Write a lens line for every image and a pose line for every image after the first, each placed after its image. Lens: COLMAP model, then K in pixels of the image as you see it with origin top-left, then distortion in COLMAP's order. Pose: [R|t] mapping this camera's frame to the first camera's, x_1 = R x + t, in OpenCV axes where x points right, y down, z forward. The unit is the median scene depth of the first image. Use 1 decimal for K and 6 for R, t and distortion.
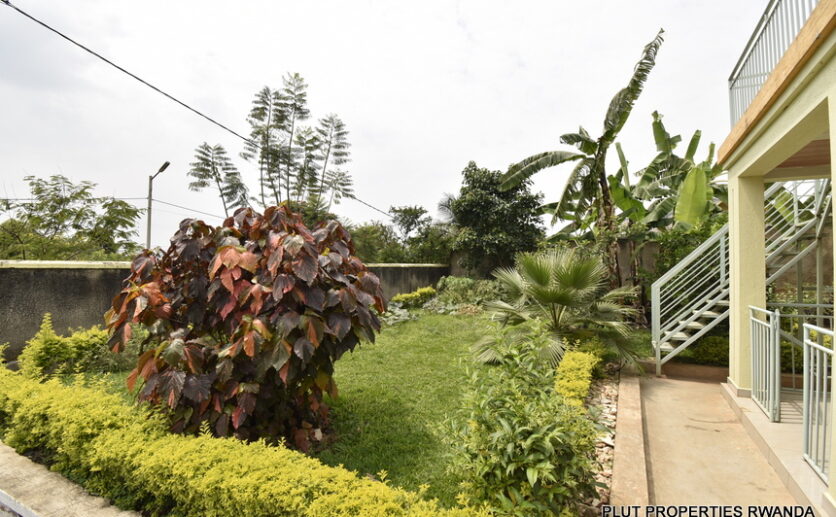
lens RADIAL K [[368.6, 0, 414.9], [0, 368.6, 260.4], [0, 0, 1]] dist [-0.025482, -0.004740]
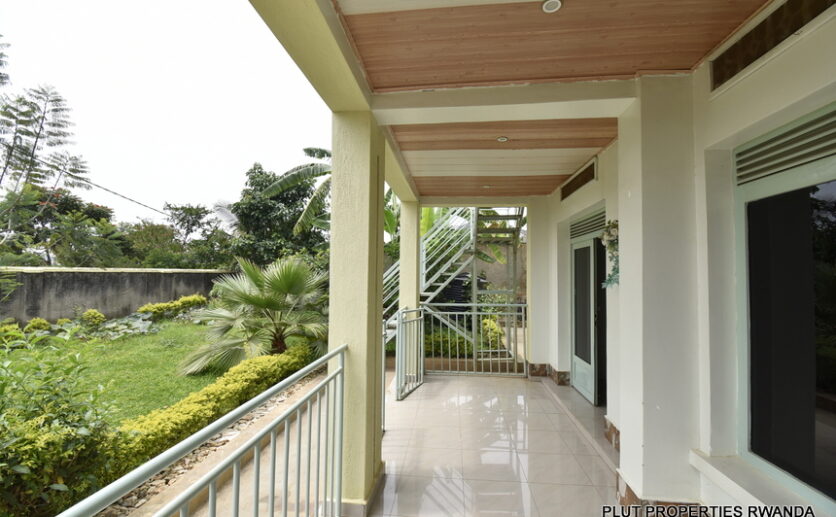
lens RADIAL K [[368.6, 0, 424.8], [0, 368.6, 256.1], [0, 0, 1]] dist [-0.025482, -0.004740]
pose [[0.902822, 0.025255, 0.429273, 0.156606], [-0.011691, 0.999346, -0.034207, 0.000977], [-0.429856, 0.025865, 0.902527, -0.048951]]
